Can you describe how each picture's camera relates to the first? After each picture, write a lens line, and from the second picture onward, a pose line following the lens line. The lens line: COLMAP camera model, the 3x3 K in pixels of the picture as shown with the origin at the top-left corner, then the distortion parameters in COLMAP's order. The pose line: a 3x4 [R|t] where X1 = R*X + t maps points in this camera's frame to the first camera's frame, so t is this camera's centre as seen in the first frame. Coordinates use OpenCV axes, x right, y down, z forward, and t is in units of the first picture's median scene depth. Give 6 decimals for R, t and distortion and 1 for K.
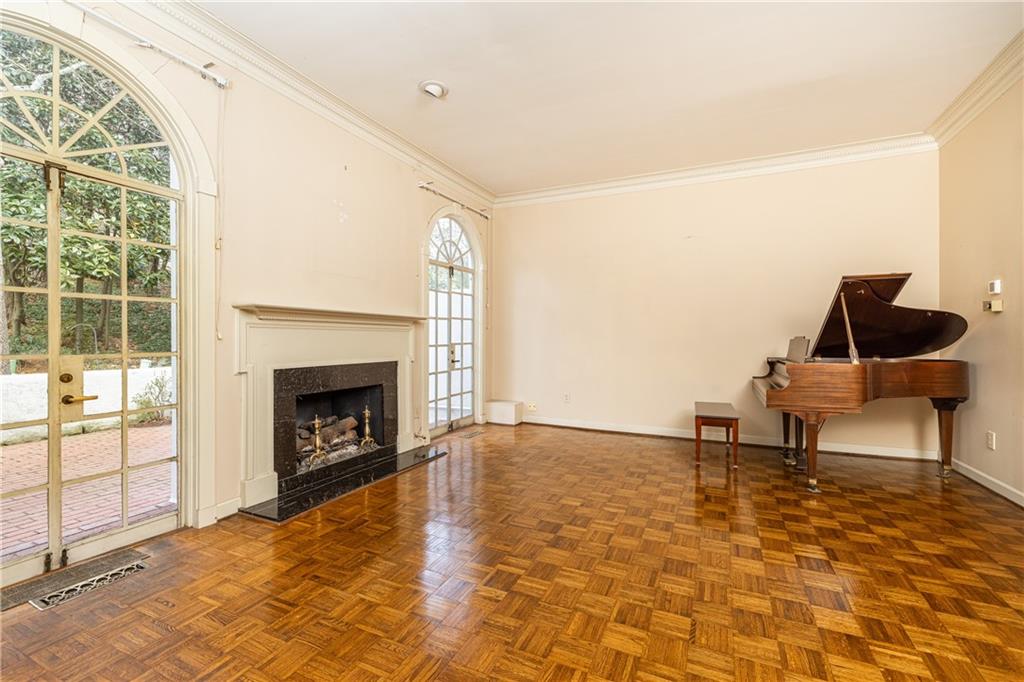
lens RADIAL K [[450.2, 0, 512.0], [0, 450.2, 341.0], [0, 0, 1]] dist [0.002103, 0.000438]
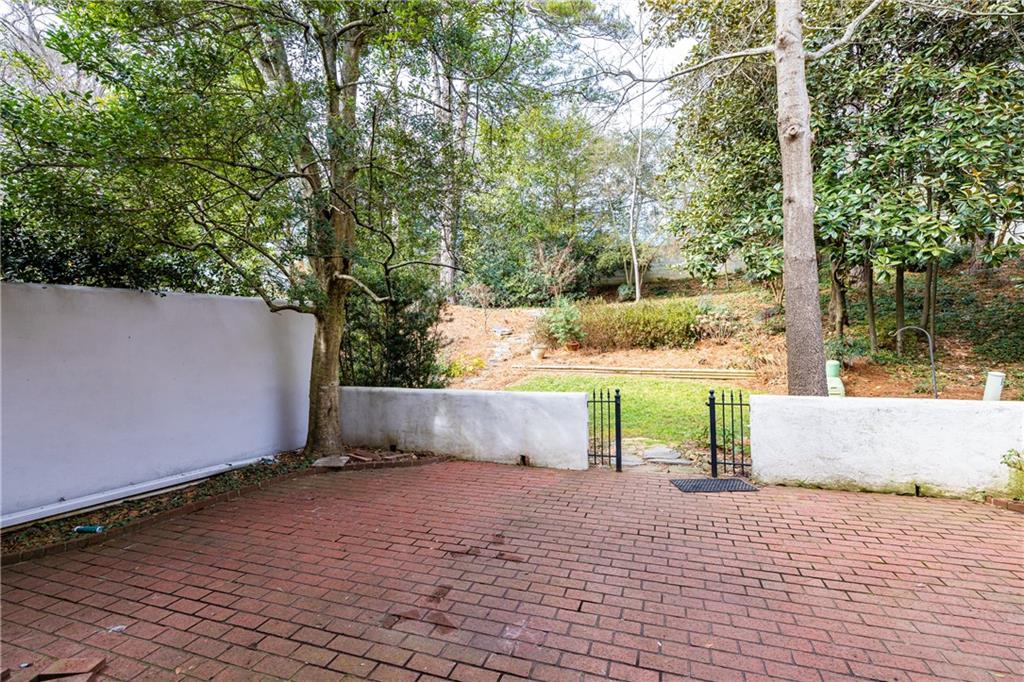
lens RADIAL K [[450.2, 0, 512.0], [0, 450.2, 341.0], [0, 0, 1]] dist [0.002103, 0.000438]
pose [[0.099572, -0.009252, -0.994987, -0.241880], [0.021253, 0.999748, -0.007169, -0.016163], [0.994803, -0.020432, 0.099743, 0.241770]]
